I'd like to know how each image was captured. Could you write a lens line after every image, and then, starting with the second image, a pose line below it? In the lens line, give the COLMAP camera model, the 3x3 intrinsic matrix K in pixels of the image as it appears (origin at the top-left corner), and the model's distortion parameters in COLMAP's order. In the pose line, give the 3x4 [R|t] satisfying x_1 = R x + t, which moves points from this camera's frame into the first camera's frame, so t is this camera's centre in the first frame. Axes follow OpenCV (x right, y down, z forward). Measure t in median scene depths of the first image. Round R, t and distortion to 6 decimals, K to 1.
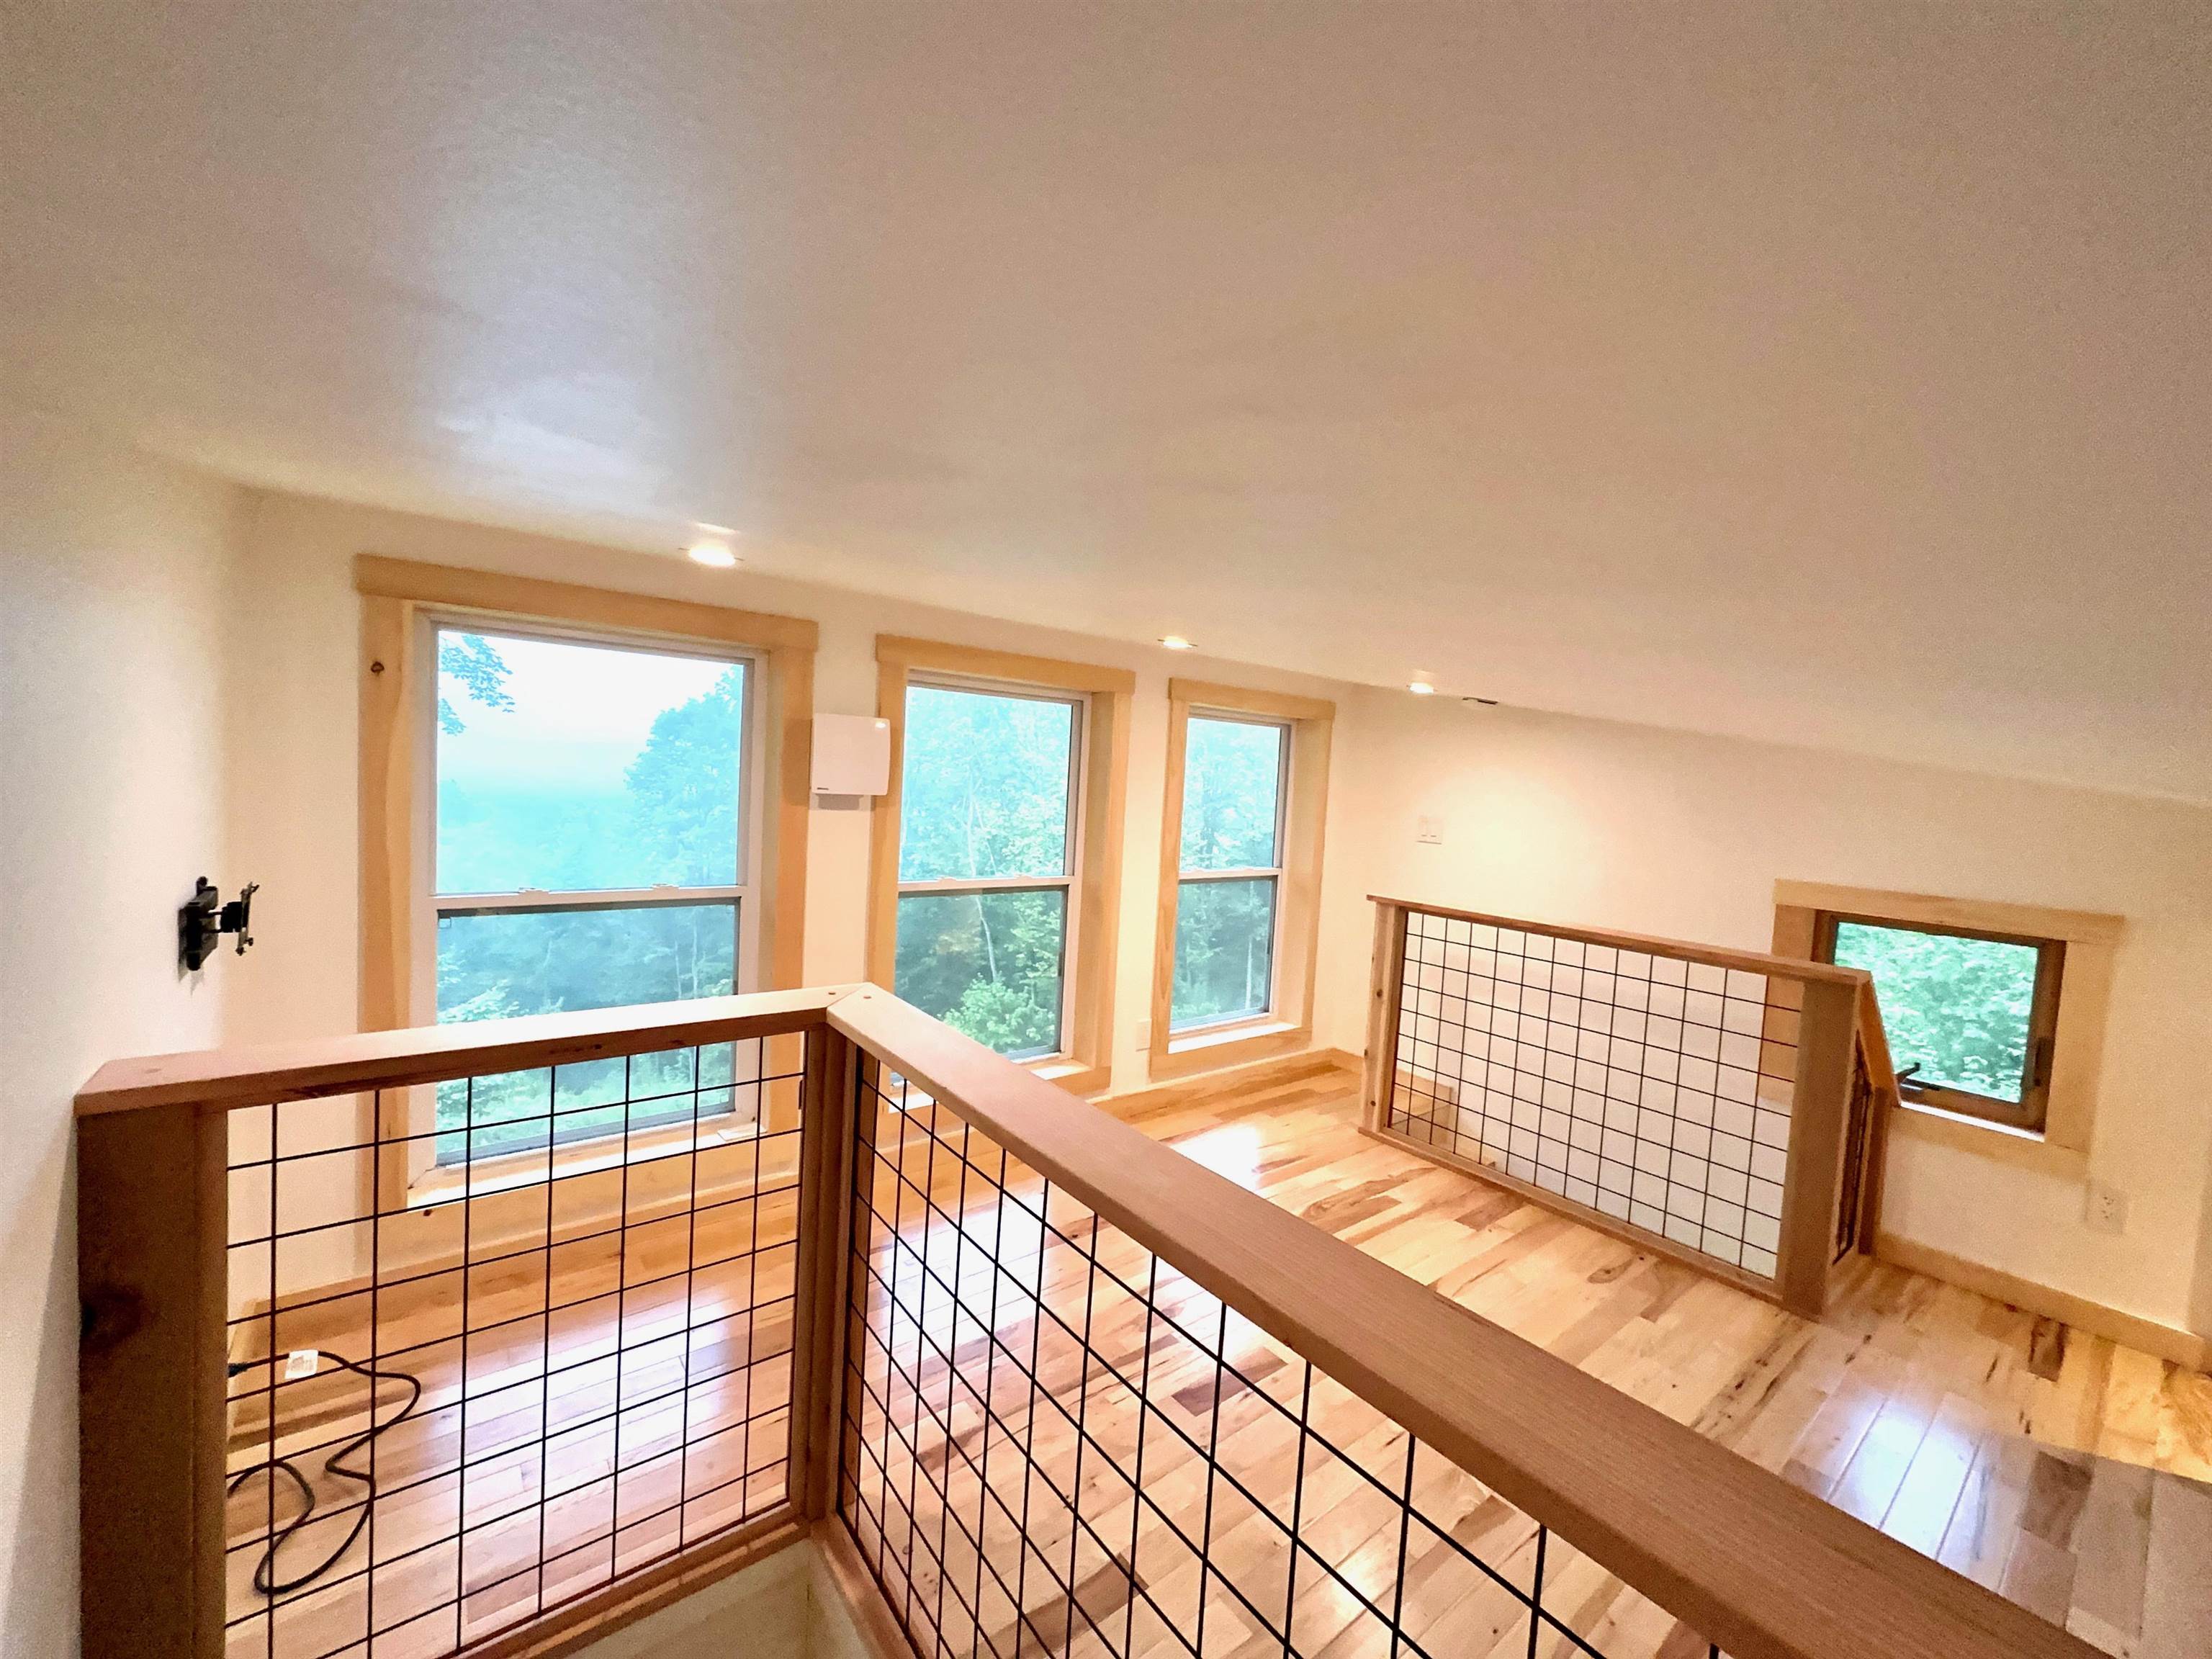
lens RADIAL K [[879.8, 0, 1114.6], [0, 879.8, 832.7], [0, 0, 1]] dist [-0.003648, 0.000687]
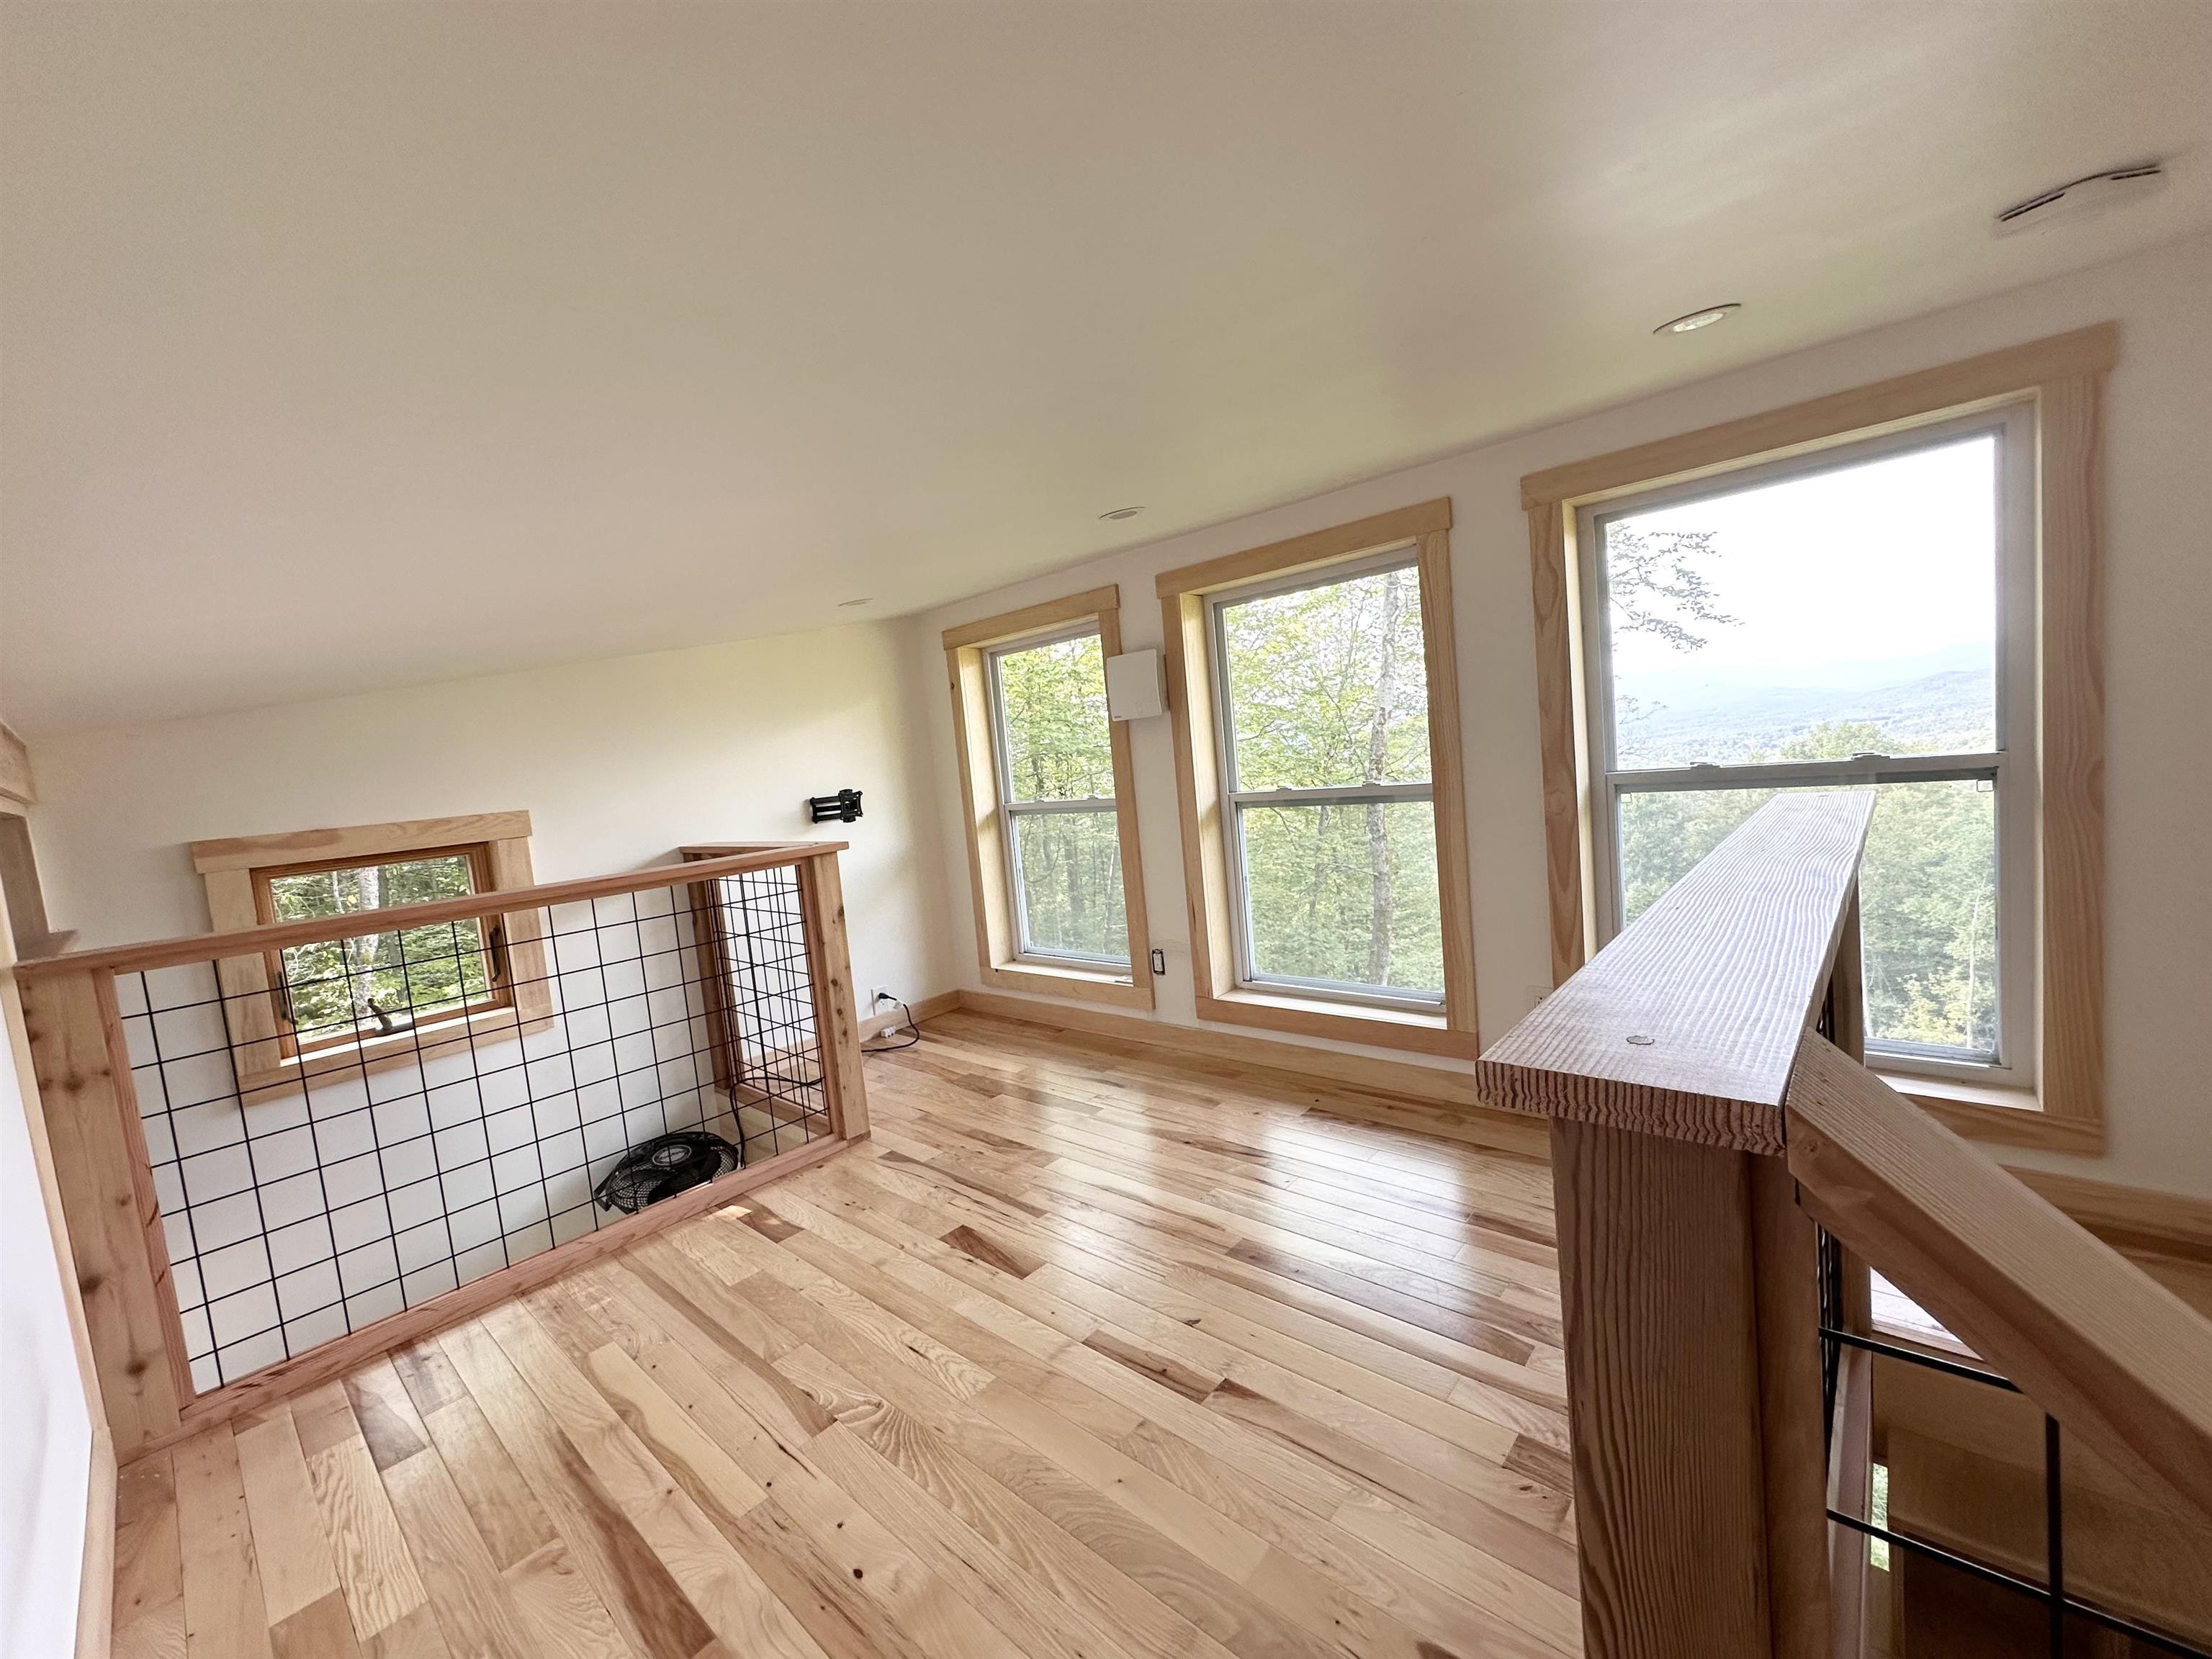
lens RADIAL K [[885.7, 0, 1106.1], [0, 885.7, 828.4], [0, 0, 1]] dist [-0.011486, 0.000013]
pose [[0.150374, 0.011194, -0.988566, 0.736808], [0.036411, 0.999195, 0.016853, 0.070752], [0.987958, -0.038529, 0.149845, 0.620545]]
